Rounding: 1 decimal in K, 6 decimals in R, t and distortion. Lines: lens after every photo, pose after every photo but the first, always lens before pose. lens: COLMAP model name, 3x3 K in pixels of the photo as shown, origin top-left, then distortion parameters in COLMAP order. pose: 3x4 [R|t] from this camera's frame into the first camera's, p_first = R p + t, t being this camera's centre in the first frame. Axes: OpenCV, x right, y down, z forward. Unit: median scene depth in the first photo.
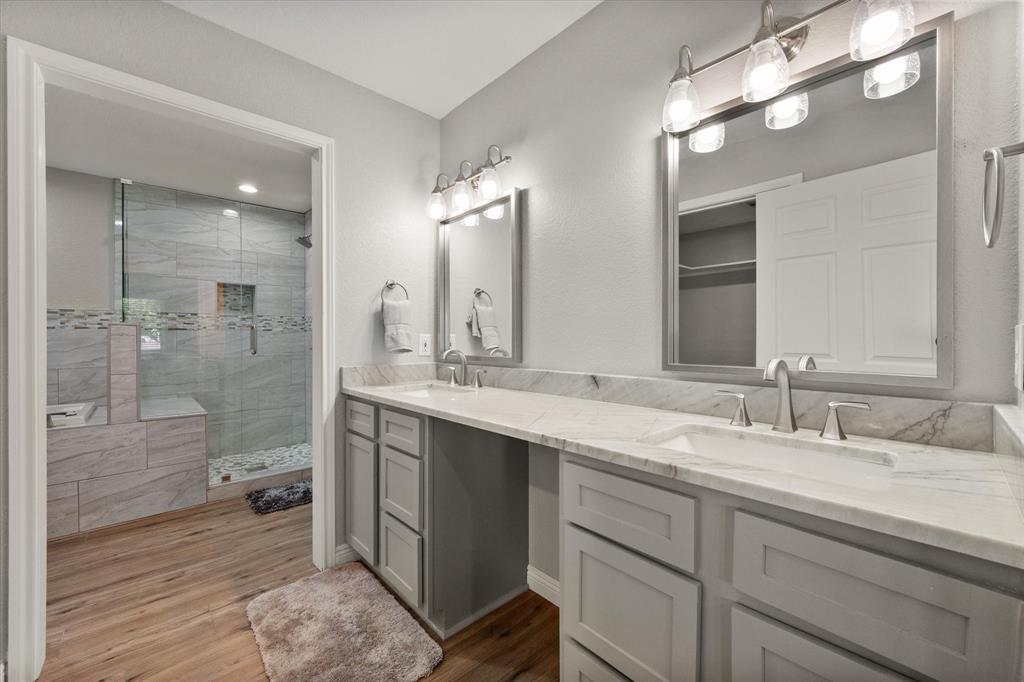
lens RADIAL K [[407.1, 0, 511.2], [0, 407.1, 334.0], [0, 0, 1]] dist [0.000765, 0.000214]
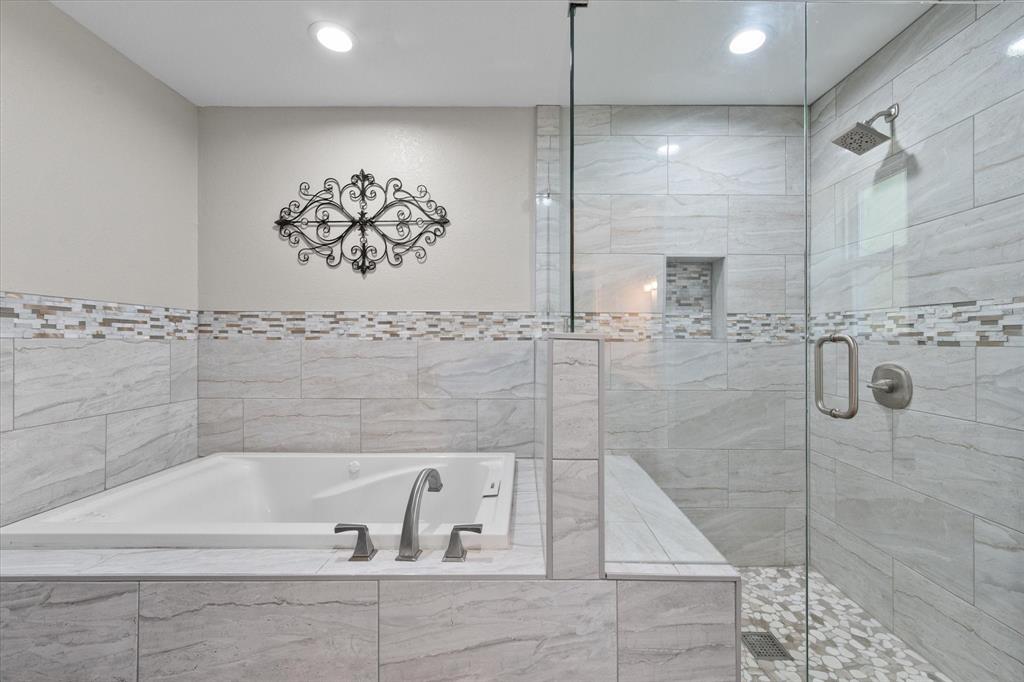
lens RADIAL K [[407.1, 0, 515.7], [0, 407.1, 335.8], [0, 0, 1]] dist [0.000765, 0.000214]
pose [[0.721629, 0.001448, -0.692279, -0.498484], [-0.001436, 0.999999, 0.000594, -0.017810], [0.692279, 0.000565, 0.721630, 0.464660]]
